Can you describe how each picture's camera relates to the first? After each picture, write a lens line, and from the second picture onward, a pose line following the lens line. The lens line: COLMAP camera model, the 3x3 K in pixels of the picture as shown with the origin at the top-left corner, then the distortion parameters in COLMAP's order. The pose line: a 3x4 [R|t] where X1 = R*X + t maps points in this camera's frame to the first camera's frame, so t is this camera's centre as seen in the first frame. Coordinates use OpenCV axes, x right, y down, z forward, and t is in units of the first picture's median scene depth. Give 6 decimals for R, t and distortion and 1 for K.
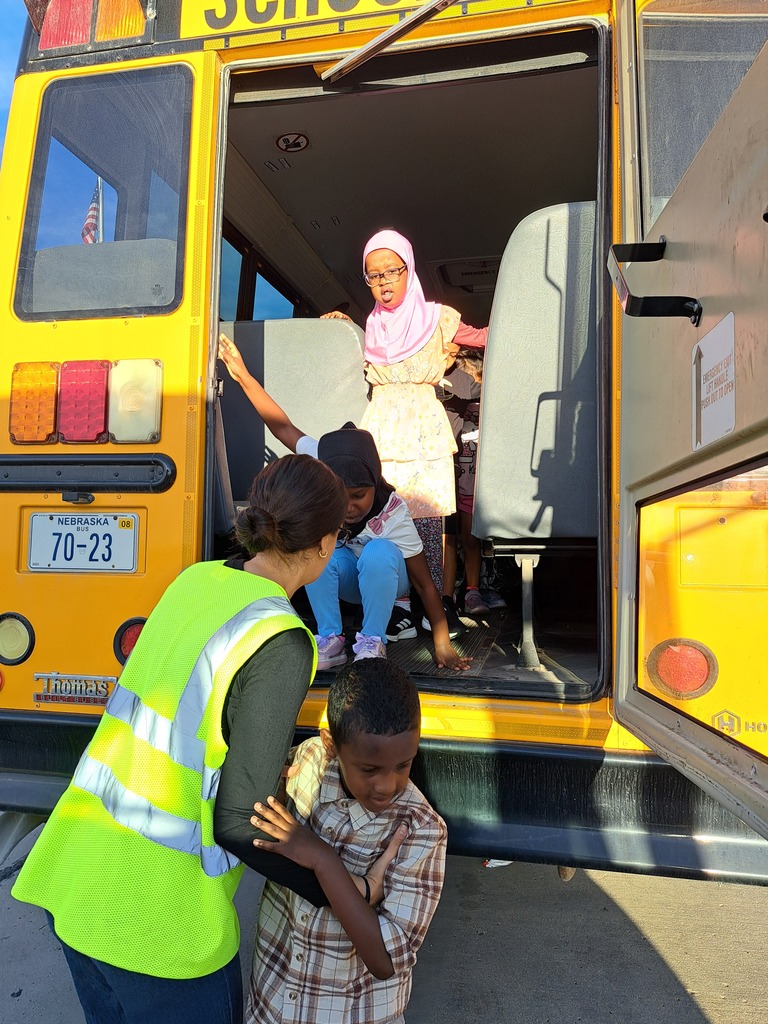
lens RADIAL K [[680.7, 0, 390.1], [0, 680.7, 521.5], [0, 0, 1]] dist [0.008591, -0.003654]
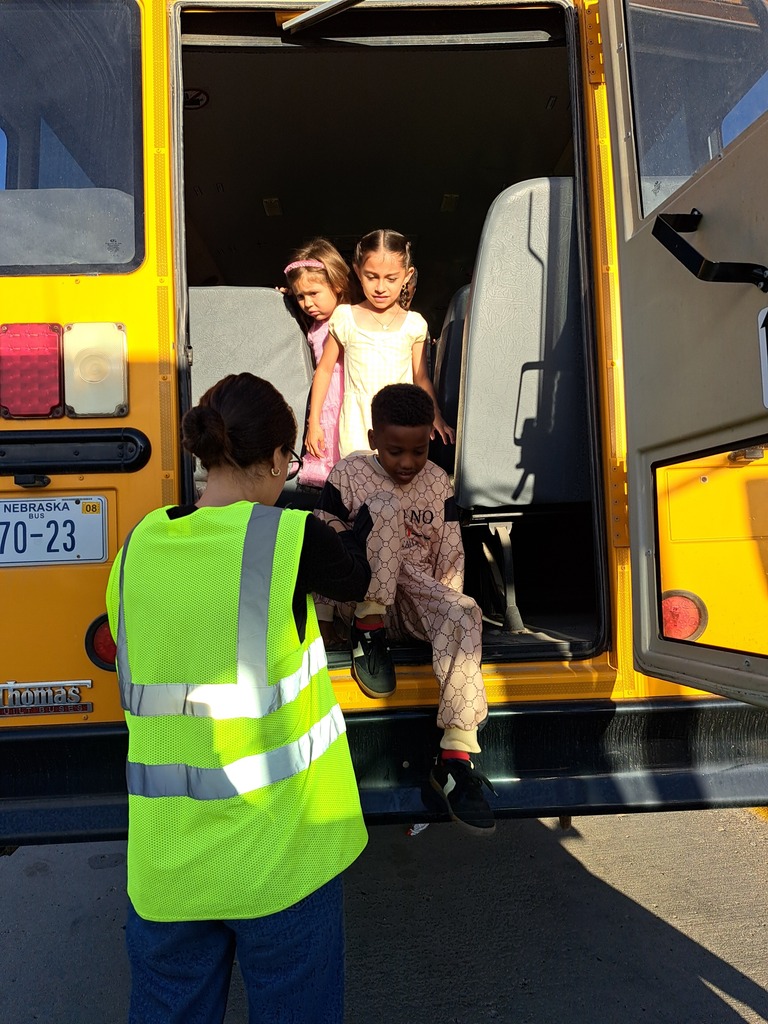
lens RADIAL K [[675.7, 0, 384.0], [0, 675.7, 512.0], [0, 0, 1]] dist [0.013166, -0.003504]
pose [[0.973742, -0.043429, 0.223474, -0.214277], [0.040576, 0.999026, 0.017345, 0.008947], [-0.224009, -0.007822, 0.974556, 0.050194]]
